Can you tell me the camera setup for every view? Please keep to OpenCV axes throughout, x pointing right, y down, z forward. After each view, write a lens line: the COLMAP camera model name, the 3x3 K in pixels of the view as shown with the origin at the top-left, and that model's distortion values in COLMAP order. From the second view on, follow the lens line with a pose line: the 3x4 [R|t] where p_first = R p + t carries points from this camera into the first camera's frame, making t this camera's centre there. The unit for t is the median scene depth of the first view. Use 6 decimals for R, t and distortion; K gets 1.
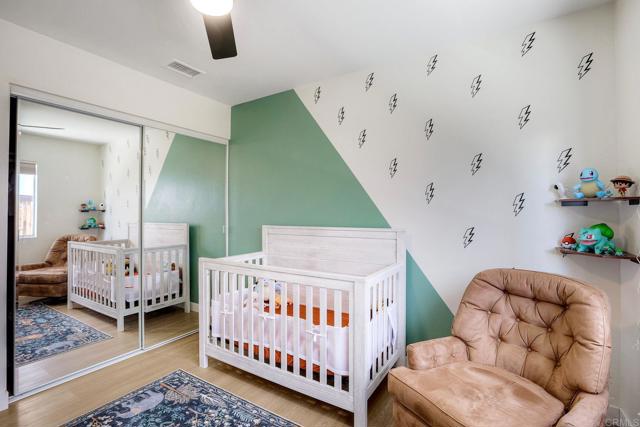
lens RADIAL K [[299.1, 0, 323.0], [0, 299.1, 210.9], [0, 0, 1]] dist [-0.043508, 0.017074]
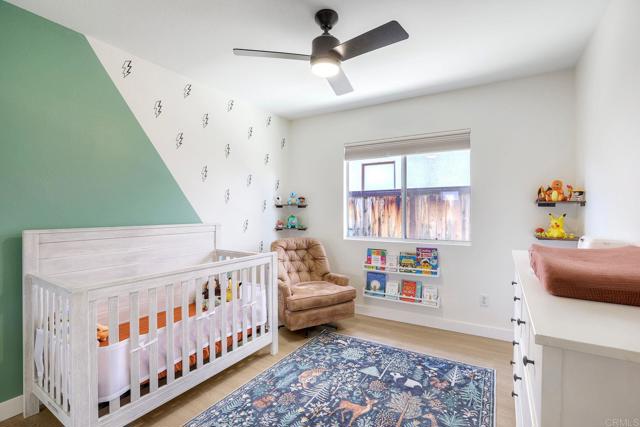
lens RADIAL K [[301.8, 0, 320.0], [0, 301.8, 213.5], [0, 0, 1]] dist [-0.001200, 0.000021]
pose [[0.001181, -0.006887, 0.999976, -1.268142], [-0.009491, 0.999931, 0.006898, 0.007603], [-0.999954, -0.009499, 0.001116, 0.665917]]
